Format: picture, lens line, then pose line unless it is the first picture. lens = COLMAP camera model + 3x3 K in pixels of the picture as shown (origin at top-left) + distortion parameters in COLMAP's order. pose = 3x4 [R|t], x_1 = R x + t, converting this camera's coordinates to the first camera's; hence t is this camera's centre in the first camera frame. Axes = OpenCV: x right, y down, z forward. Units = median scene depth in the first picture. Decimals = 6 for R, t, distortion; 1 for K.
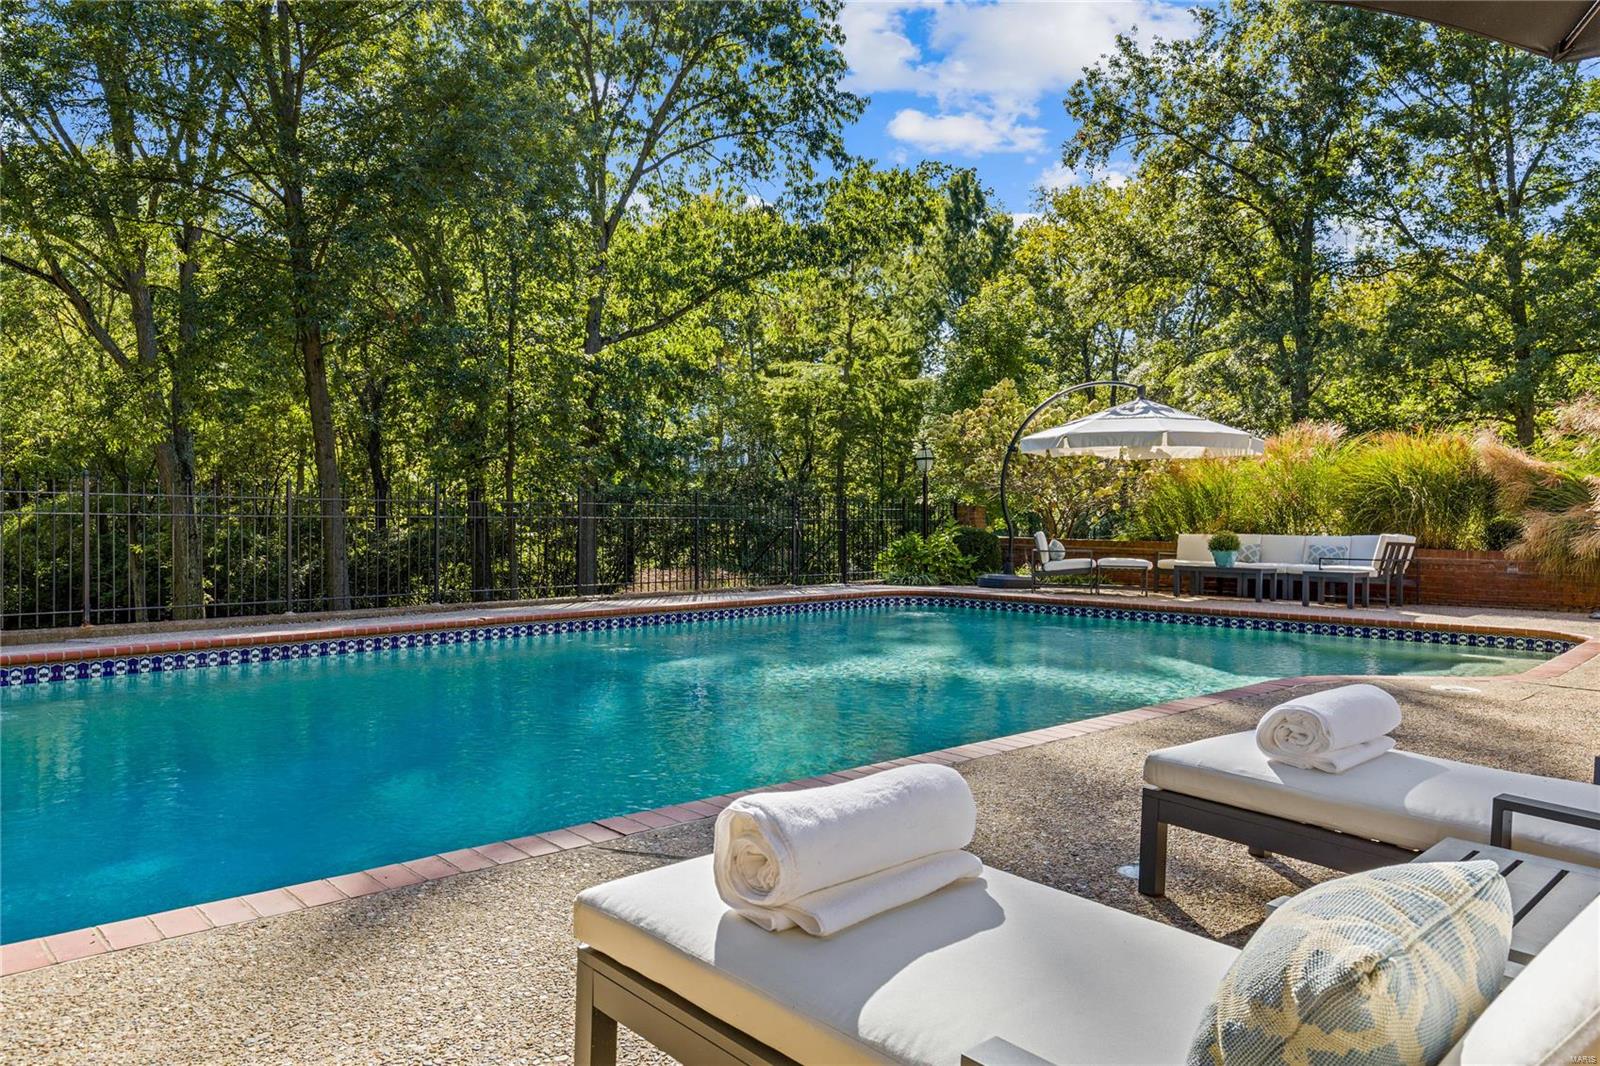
lens RADIAL K [[1082.0, 0, 804.4], [0, 1082.0, 550.0], [0, 0, 1]] dist [-0.002047, -0.001817]
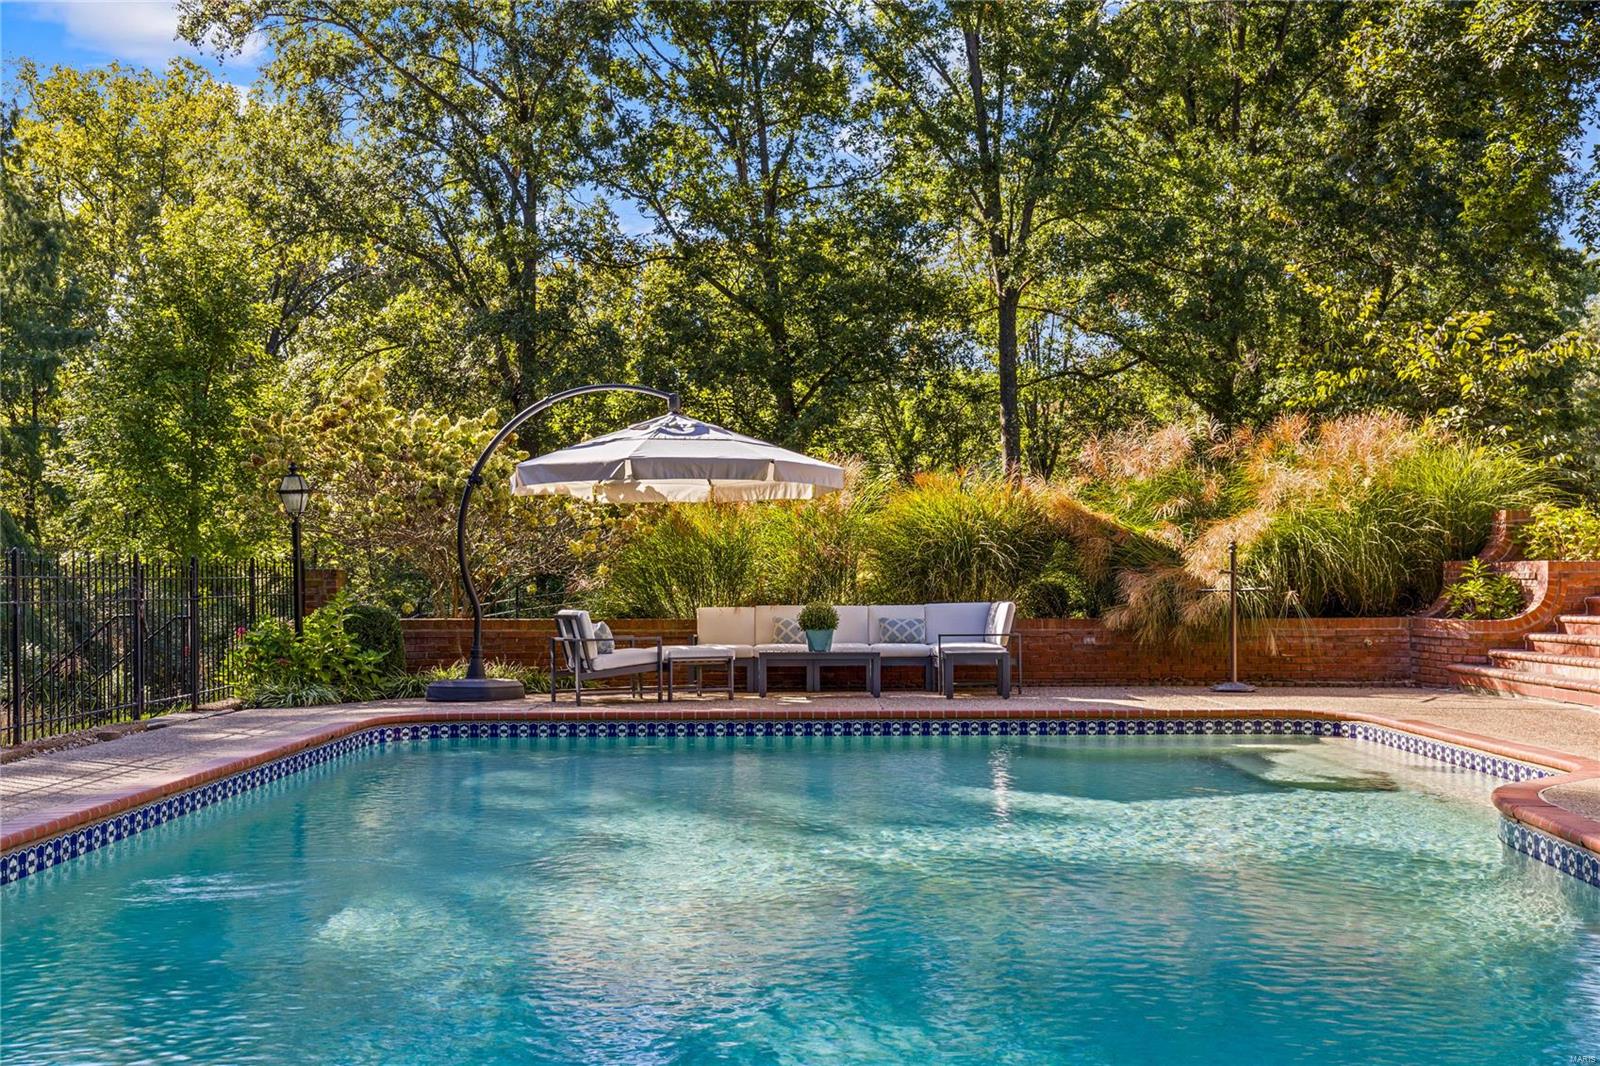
lens RADIAL K [[1557.4, 0, 800.0], [0, 1557.4, 533.0], [0, 0, 1]] dist [0.034604, 0.007243]
pose [[0.742165, 0.007263, 0.670177, -0.268158], [0.032965, 0.998335, -0.047325, -0.012534], [-0.669406, 0.057215, 0.740691, 0.190178]]
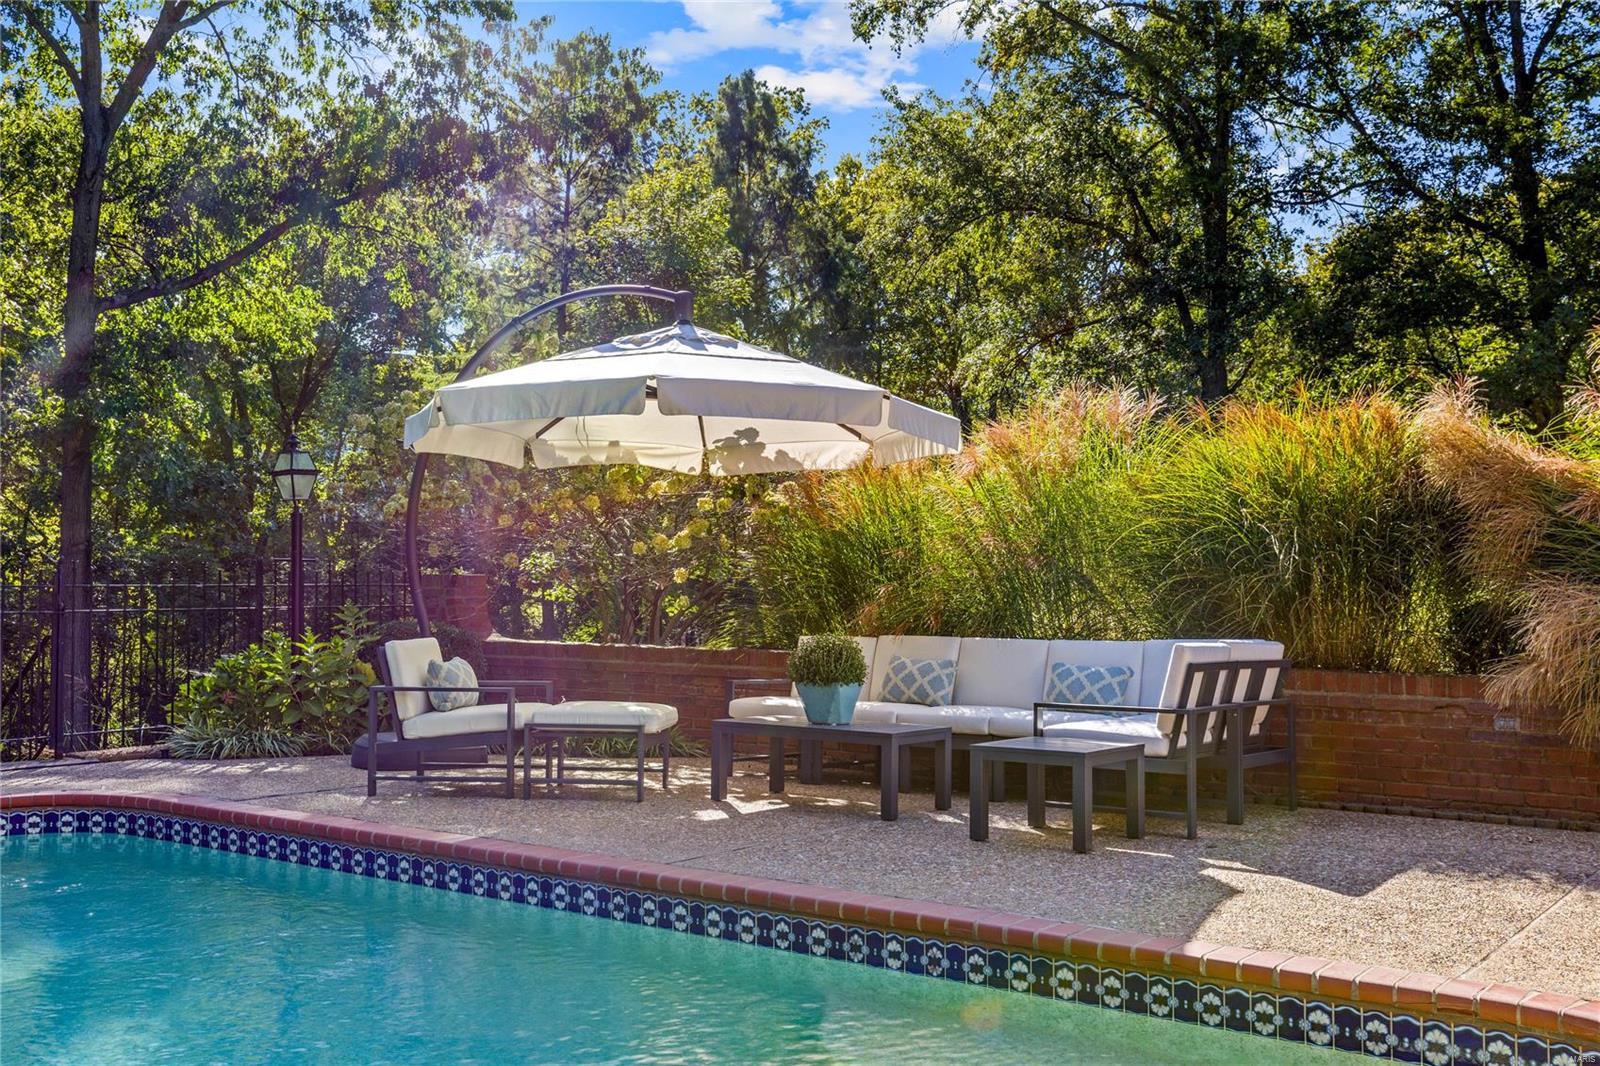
lens RADIAL K [[1478.3, 0, 789.3], [0, 1478.3, 558.8], [0, 0, 1]] dist [0.012397, -0.012717]
pose [[0.994567, -0.008160, 0.103775, 0.262791], [0.013387, 0.998671, -0.049769, -0.015310], [-0.103231, 0.050887, 0.993355, 0.376380]]
